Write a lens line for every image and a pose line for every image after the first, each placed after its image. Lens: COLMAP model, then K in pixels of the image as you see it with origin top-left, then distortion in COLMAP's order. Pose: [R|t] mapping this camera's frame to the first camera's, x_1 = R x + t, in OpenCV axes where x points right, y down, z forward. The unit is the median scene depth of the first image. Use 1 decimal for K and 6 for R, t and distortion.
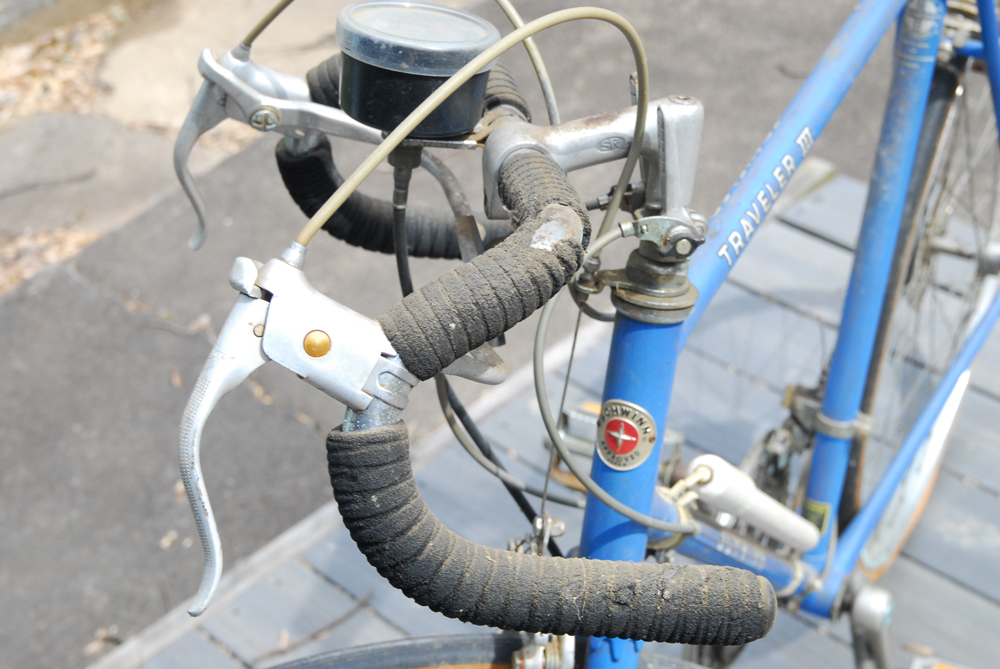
lens RADIAL K [[2161.9, 0, 500.0], [0, 2161.9, 334.5], [0, 0, 1]] dist [0.316690, 0.037486]
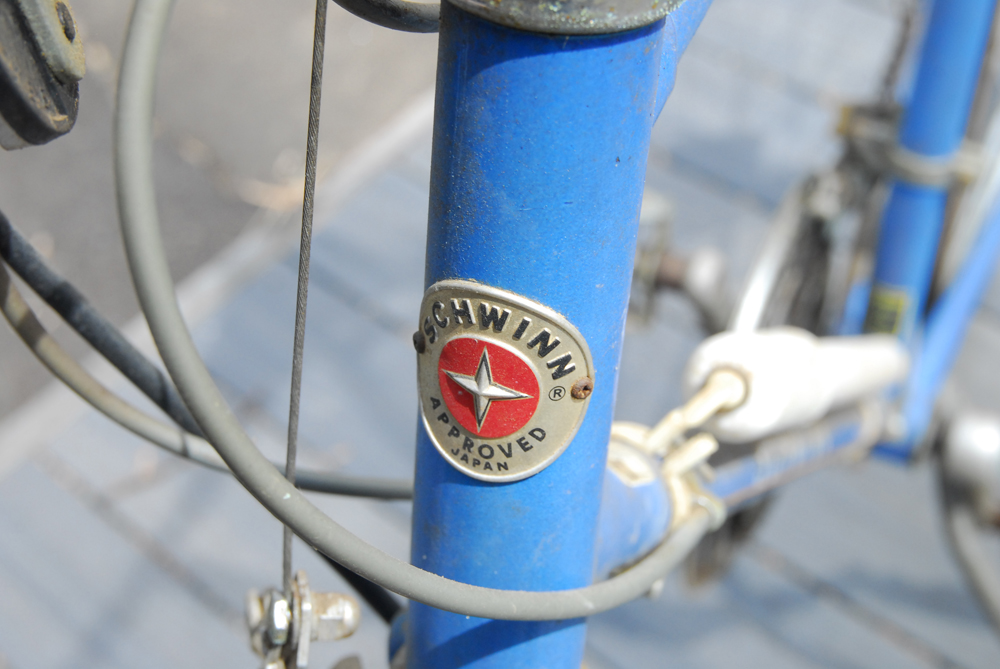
lens RADIAL K [[2112.7, 0, 500.0], [0, 2112.7, 334.5], [0, 0, 1]] dist [-0.044041, -0.028494]
pose [[0.998609, -0.052722, -0.000224, 0.058229], [0.052174, 0.987607, 0.148020, -0.007220], [-0.007583, -0.147826, 0.988984, 0.686169]]
